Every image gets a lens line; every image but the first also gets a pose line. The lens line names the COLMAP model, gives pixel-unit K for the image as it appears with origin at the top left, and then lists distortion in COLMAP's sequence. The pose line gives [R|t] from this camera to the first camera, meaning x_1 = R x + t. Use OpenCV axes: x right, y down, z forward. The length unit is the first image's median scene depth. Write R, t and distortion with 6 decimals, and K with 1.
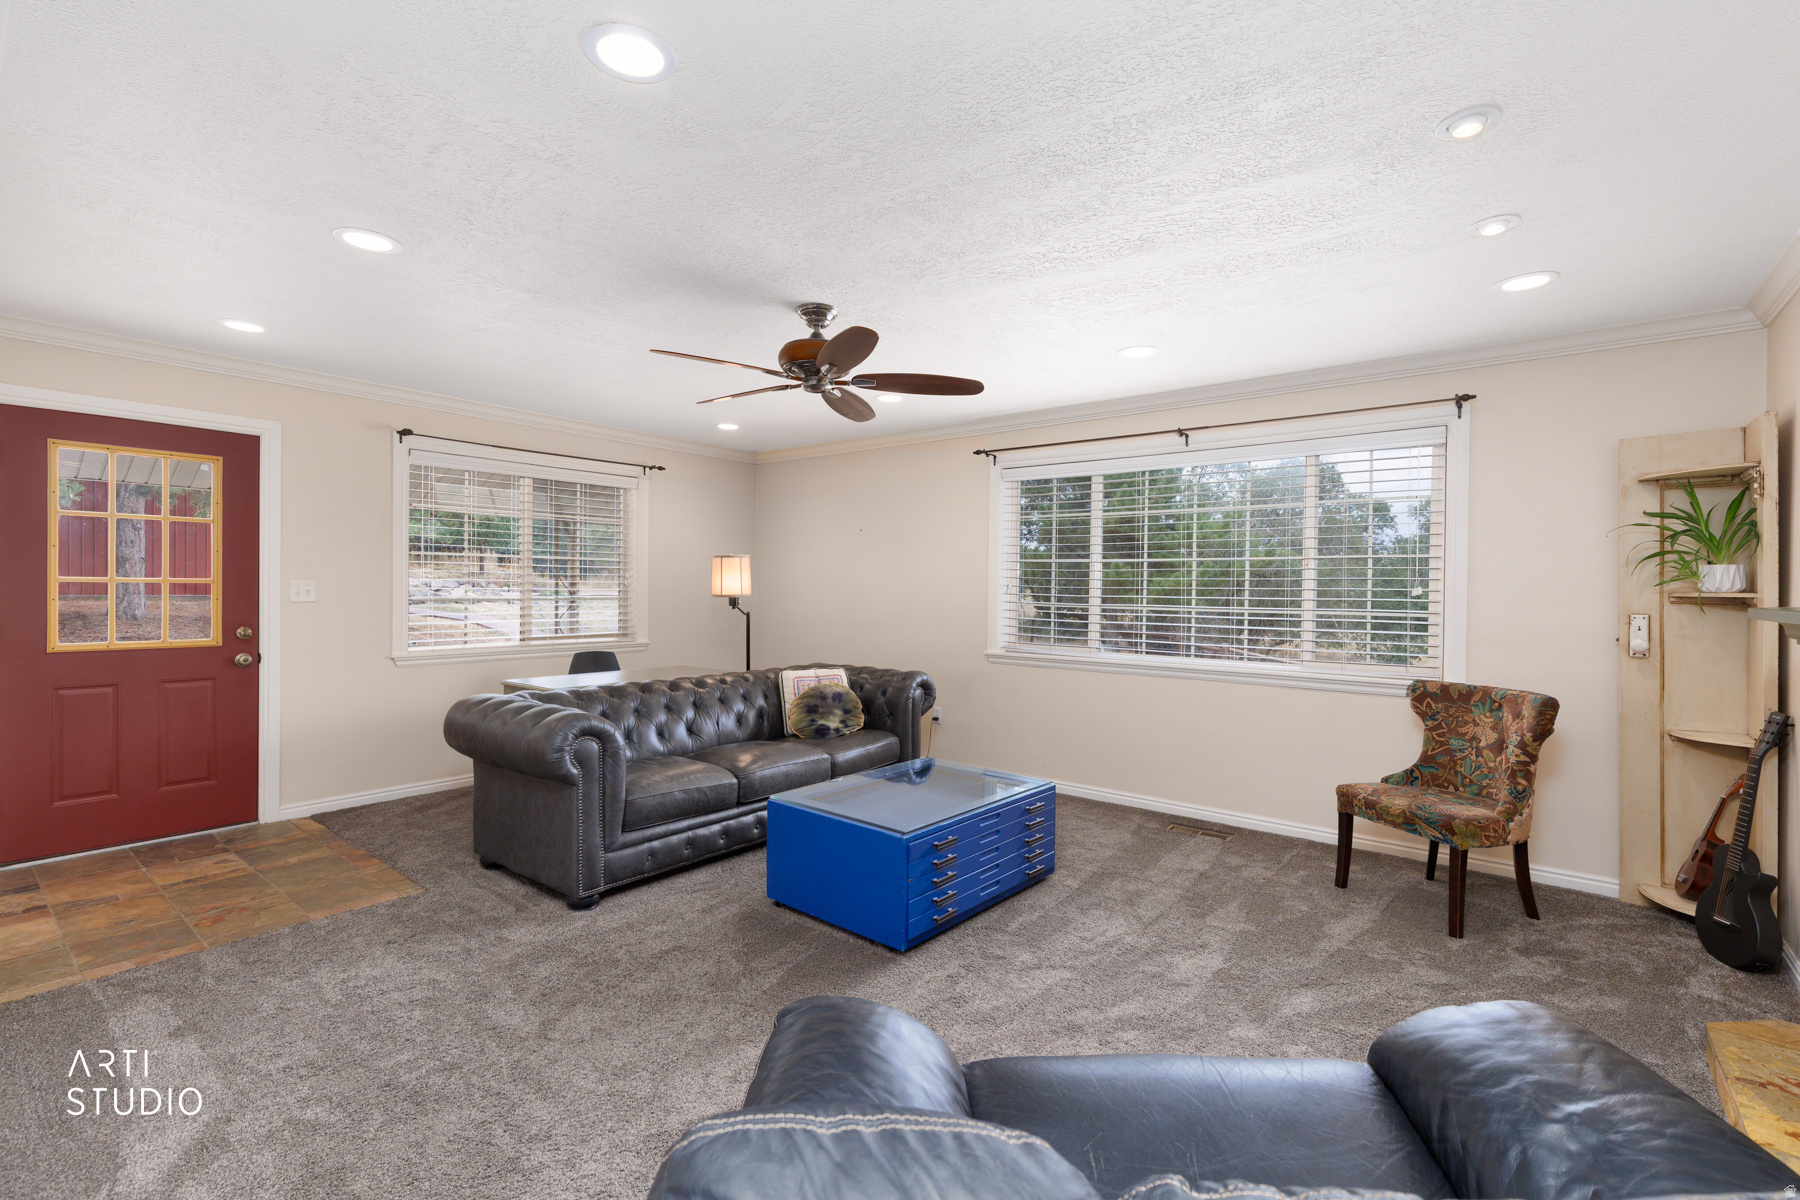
lens RADIAL K [[803.4, 0, 904.0], [0, 803.4, 595.5], [0, 0, 1]] dist [0.013311, -0.004382]
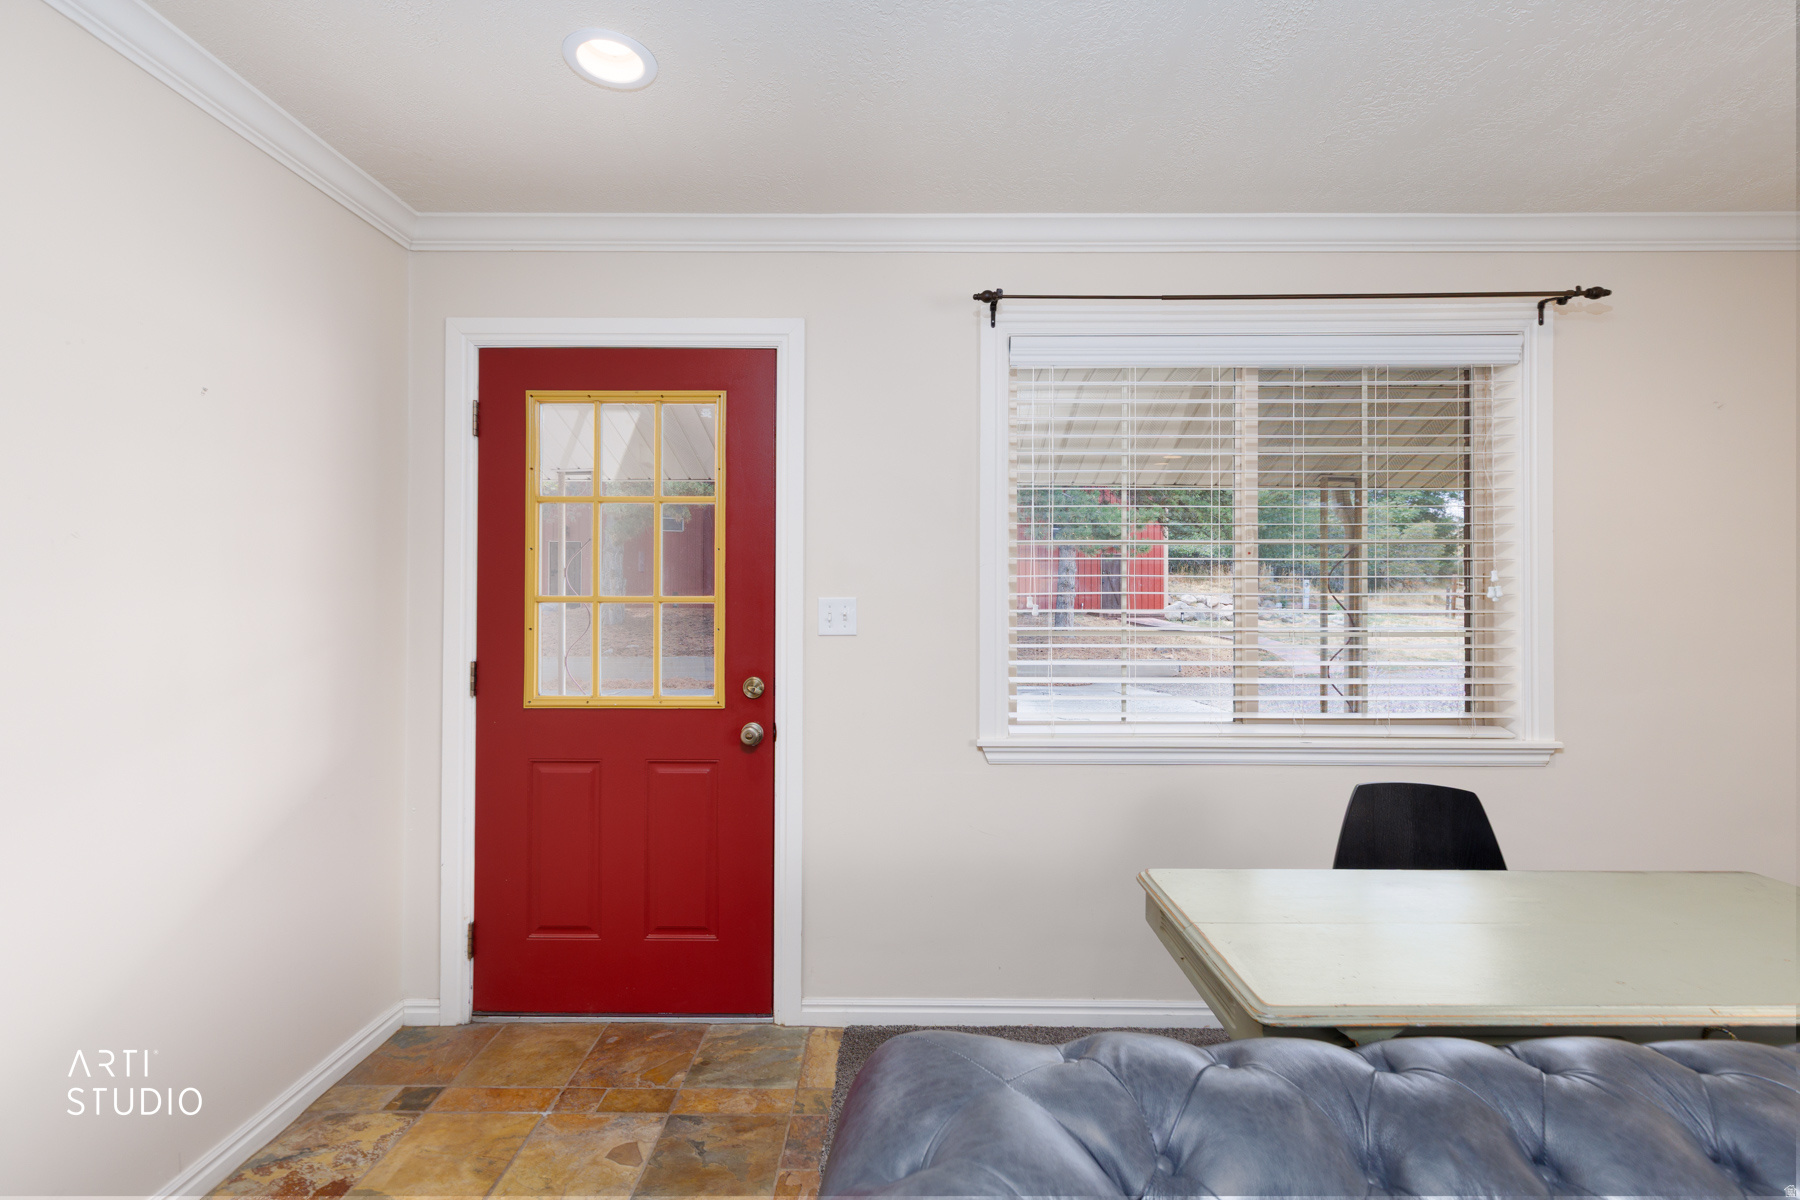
lens RADIAL K [[803.4, 0, 904.0], [0, 803.4, 595.5], [0, 0, 1]] dist [0.013311, -0.004382]
pose [[0.616709, -0.012100, -0.787098, -0.288604], [-0.003378, 0.999832, -0.018016, -0.010131], [0.787184, 0.013769, 0.616565, 0.718841]]
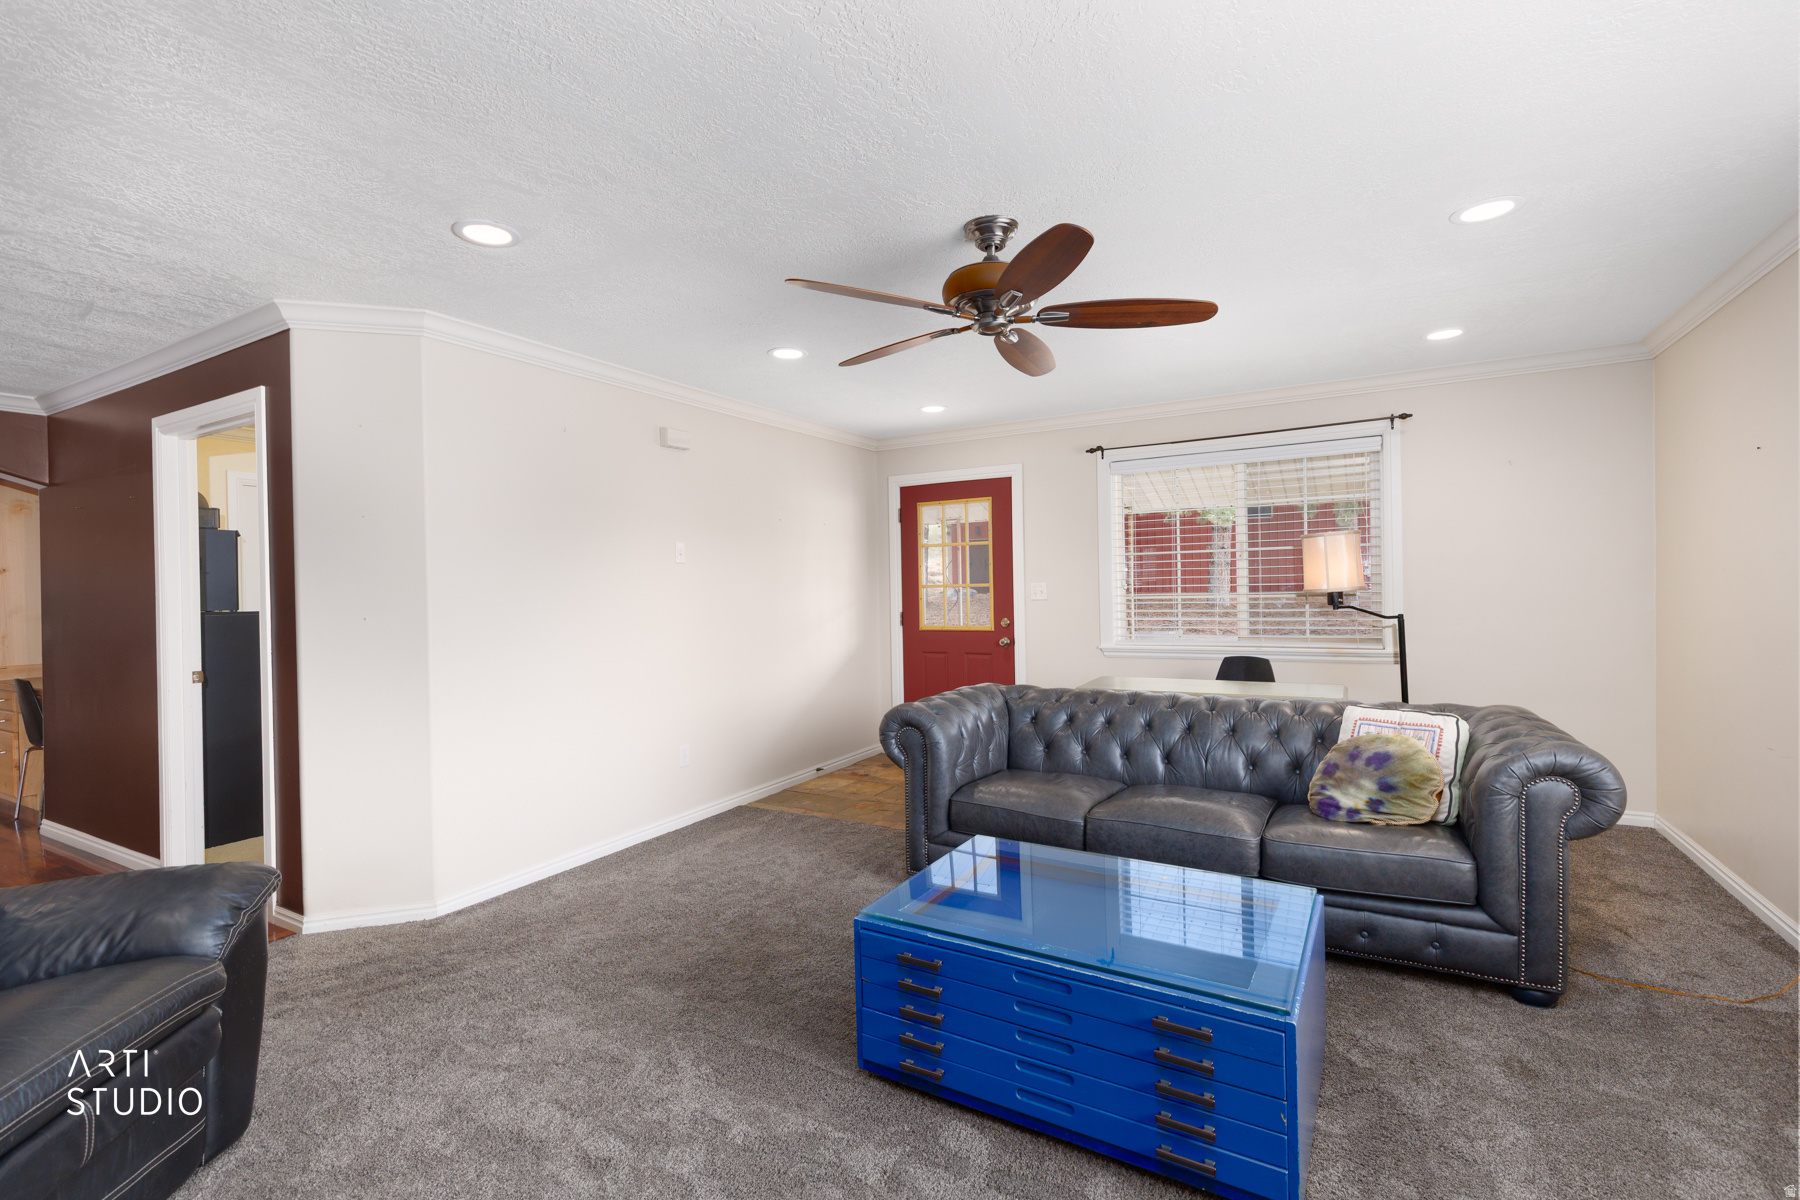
lens RADIAL K [[803.4, 0, 904.0], [0, 803.4, 595.5], [0, 0, 1]] dist [0.013311, -0.004382]
pose [[0.157750, -0.003815, -0.987472, 0.494185], [0.013069, 0.999913, -0.001775, 0.000868], [0.987393, -0.012625, 0.157786, 0.610368]]
